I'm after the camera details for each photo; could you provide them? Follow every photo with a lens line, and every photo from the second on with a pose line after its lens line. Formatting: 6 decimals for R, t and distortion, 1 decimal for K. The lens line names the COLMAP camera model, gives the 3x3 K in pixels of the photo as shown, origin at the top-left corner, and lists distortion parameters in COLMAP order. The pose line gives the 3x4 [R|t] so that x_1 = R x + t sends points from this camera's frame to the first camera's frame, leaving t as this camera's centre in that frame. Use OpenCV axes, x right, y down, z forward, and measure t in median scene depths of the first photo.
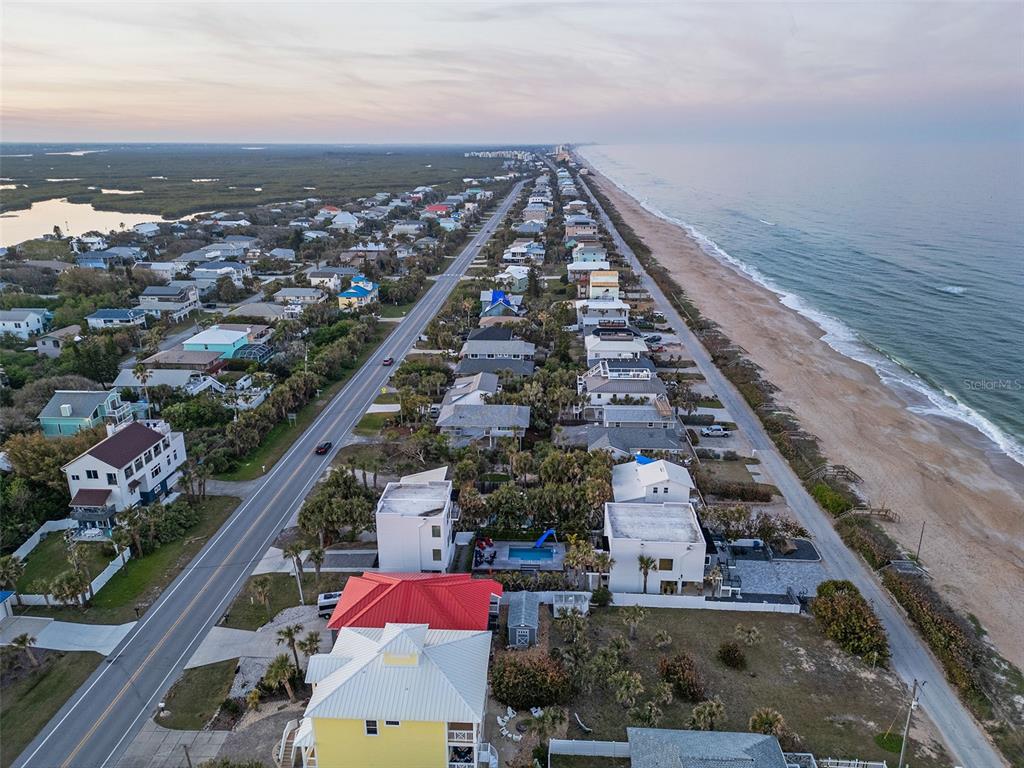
lens RADIAL K [[717.5, 0, 509.6], [0, 717.5, 384.1], [0, 0, 1]] dist [0.050935, -0.034539]
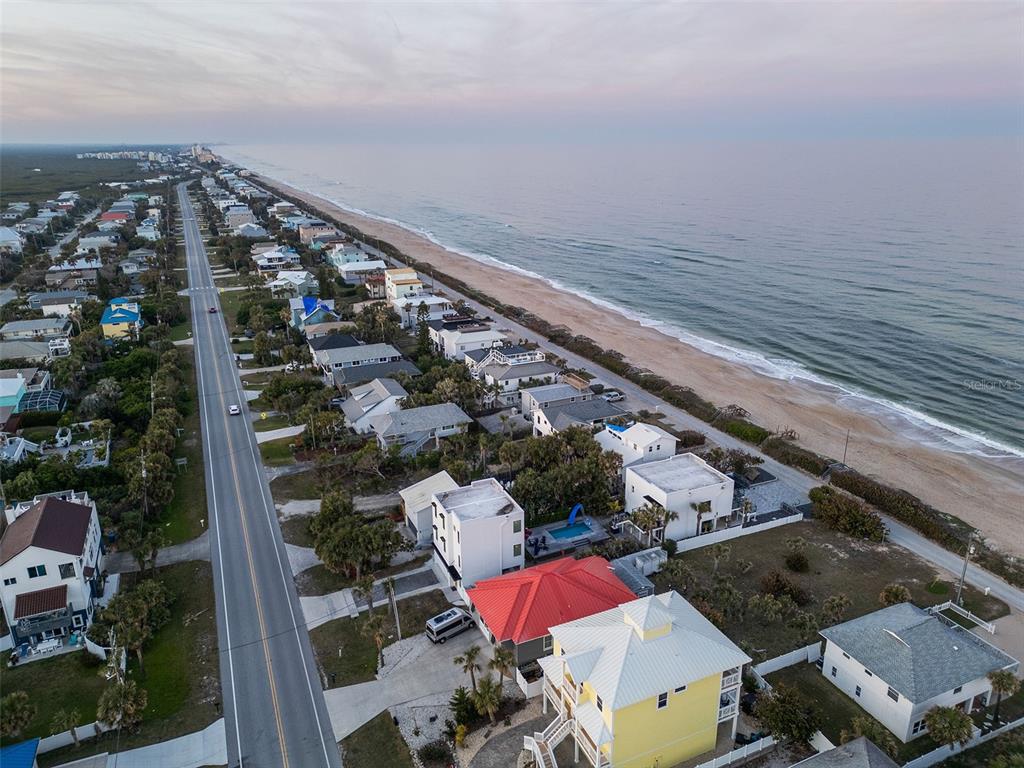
lens RADIAL K [[717.5, 0, 513.7], [0, 717.5, 384.1], [0, 0, 1]] dist [0.050935, -0.034539]
pose [[0.888636, -0.150934, 0.433065, -0.318638], [0.151243, 0.987913, 0.033968, -0.015209], [-0.432957, 0.035313, 0.900723, 0.063699]]
